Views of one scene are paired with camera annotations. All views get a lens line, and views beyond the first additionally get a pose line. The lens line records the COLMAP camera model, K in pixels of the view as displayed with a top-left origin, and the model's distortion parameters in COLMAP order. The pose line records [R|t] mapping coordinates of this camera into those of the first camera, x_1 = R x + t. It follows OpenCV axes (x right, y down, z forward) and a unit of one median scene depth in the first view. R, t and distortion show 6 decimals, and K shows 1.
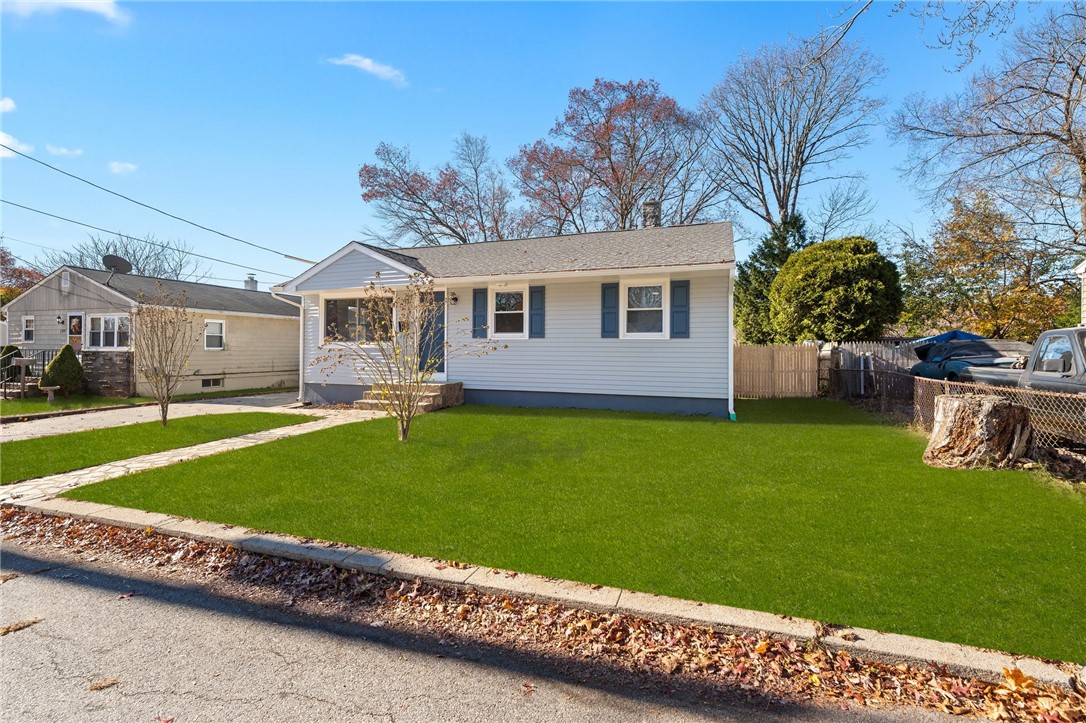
lens RADIAL K [[479.7, 0, 543.4], [0, 479.7, 349.6], [0, 0, 1]] dist [-0.000437, -0.000041]
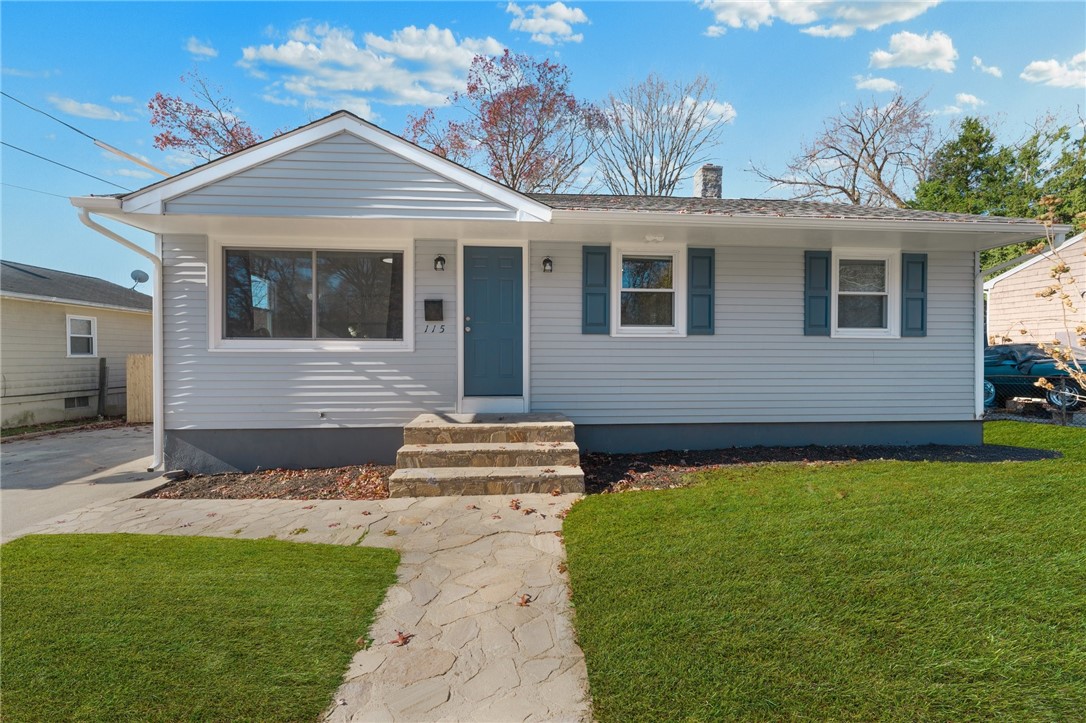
lens RADIAL K [[436.4, 0, 543.0], [0, 436.4, 361.5], [0, 0, 1]] dist [0.001811, 0.000105]
pose [[0.910451, -0.009509, 0.413507, -0.311841], [0.003335, 0.999872, 0.015649, -0.000023], [-0.413603, -0.012869, 0.910367, 0.433232]]
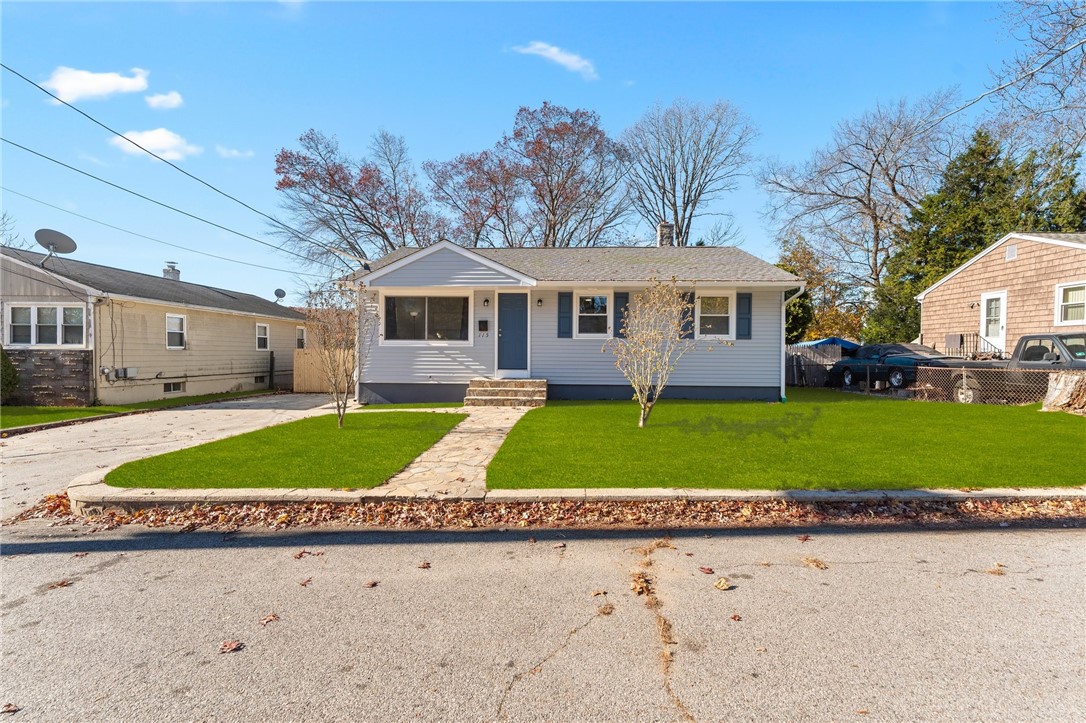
lens RADIAL K [[453.1, 0, 549.4], [0, 453.1, 362.7], [0, 0, 1]] dist [-0.001616, -0.000079]
pose [[0.950039, -0.004585, 0.312098, -0.379535], [-0.001813, 0.999794, 0.020208, 0.009451], [-0.312127, -0.019765, 0.949835, 0.023093]]
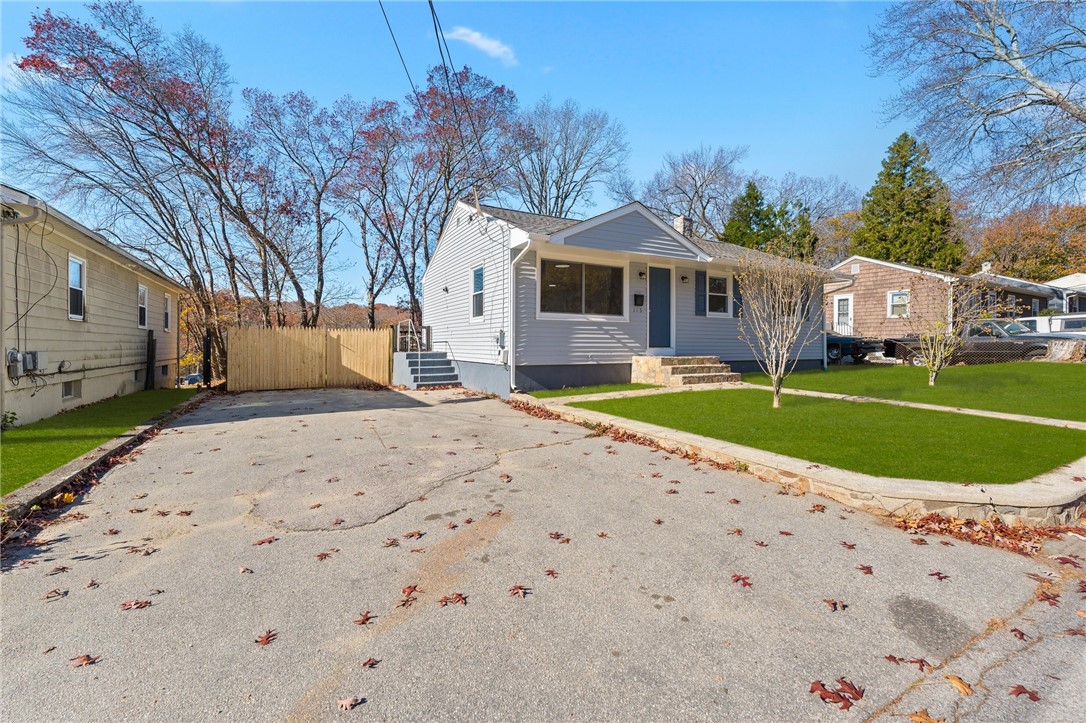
lens RADIAL K [[456.1, 0, 552.8], [0, 456.1, 344.9], [0, 0, 1]] dist [0.000430, 0.000105]
pose [[0.657096, -0.001673, 0.753805, -0.898867], [0.002160, 0.999998, 0.000336, 0.033464], [-0.753804, 0.001408, 0.657098, 0.437238]]
